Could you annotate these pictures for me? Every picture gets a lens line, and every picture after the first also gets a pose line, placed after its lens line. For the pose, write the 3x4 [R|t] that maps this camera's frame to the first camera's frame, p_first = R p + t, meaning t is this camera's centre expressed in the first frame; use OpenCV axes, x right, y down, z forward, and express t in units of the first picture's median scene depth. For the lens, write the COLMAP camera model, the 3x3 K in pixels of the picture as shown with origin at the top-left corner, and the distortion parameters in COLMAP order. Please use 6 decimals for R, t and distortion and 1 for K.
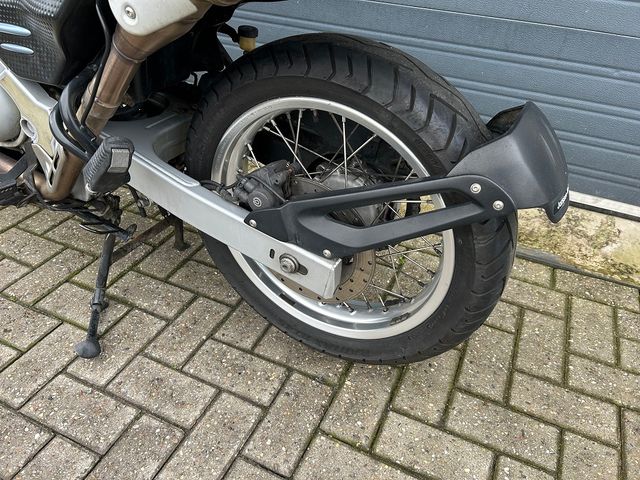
lens RADIAL K [[486.8, 0, 320.0], [0, 486.8, 240.0], [0, 0, 1]] dist [0.002573, -0.002570]
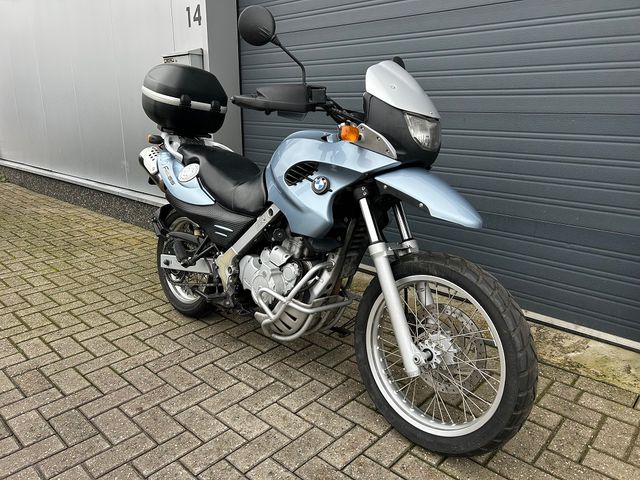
lens RADIAL K [[486.8, 0, 320.0], [0, 486.8, 240.0], [0, 0, 1]] dist [0.002573, -0.002570]
pose [[0.945314, 0.035976, -0.324171, 0.414395], [-0.144078, 0.937729, -0.316078, 0.353943], [0.292614, 0.345499, 0.891632, -0.911951]]
